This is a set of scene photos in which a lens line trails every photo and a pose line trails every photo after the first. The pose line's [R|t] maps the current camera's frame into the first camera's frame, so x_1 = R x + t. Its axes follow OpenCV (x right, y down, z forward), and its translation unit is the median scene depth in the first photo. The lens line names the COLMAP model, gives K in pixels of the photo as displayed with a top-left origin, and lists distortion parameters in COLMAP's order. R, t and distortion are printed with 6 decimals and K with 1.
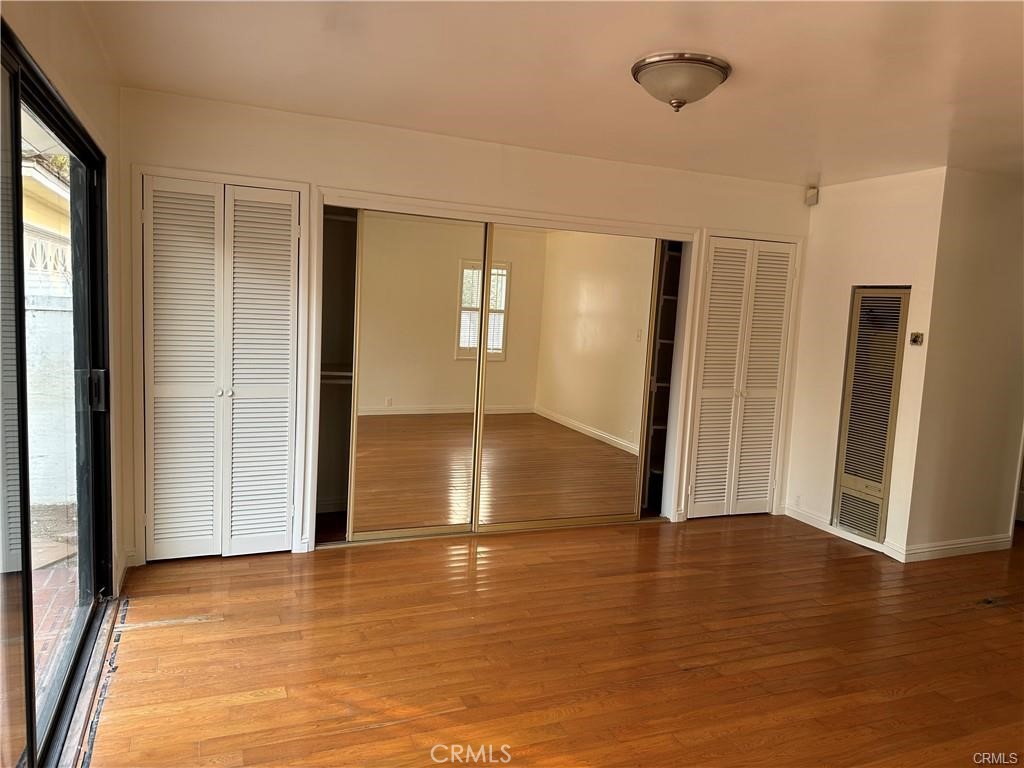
lens RADIAL K [[723.5, 0, 512.0], [0, 723.5, 384.0], [0, 0, 1]] dist [0.096979, -0.103549]
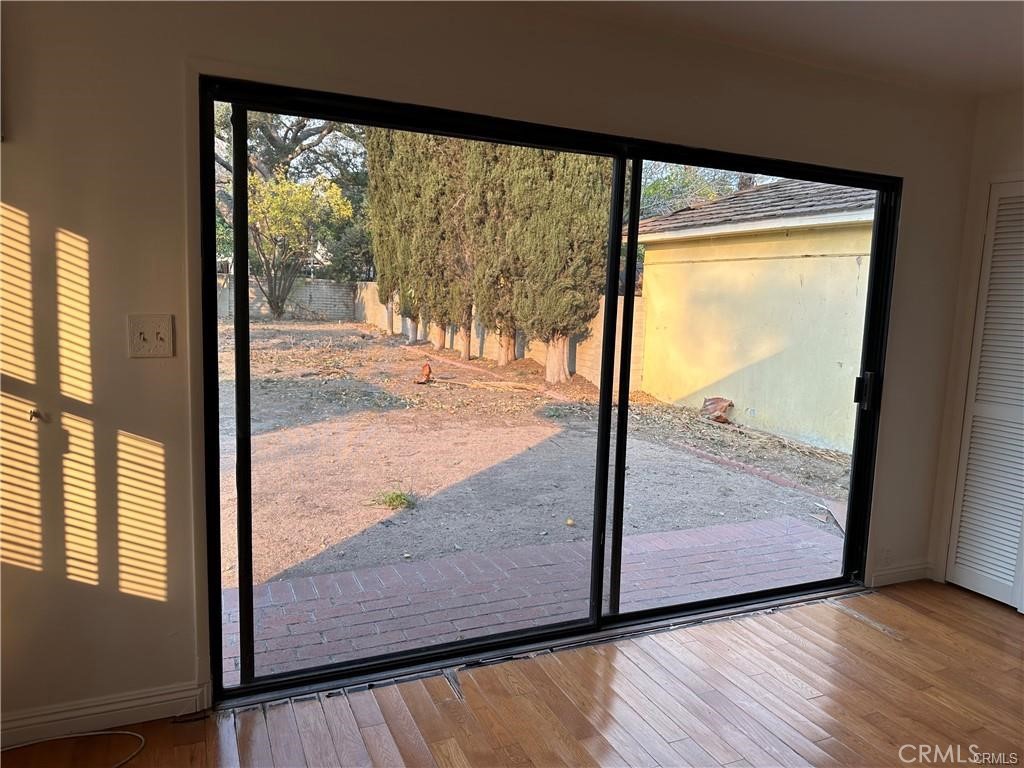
lens RADIAL K [[723.5, 0, 512.0], [0, 723.5, 384.0], [0, 0, 1]] dist [0.096979, -0.103549]
pose [[0.025711, 0.075860, -0.996787, 0.467496], [-0.151897, 0.985835, 0.071109, 0.001064], [0.988062, 0.149581, 0.036869, 0.376654]]
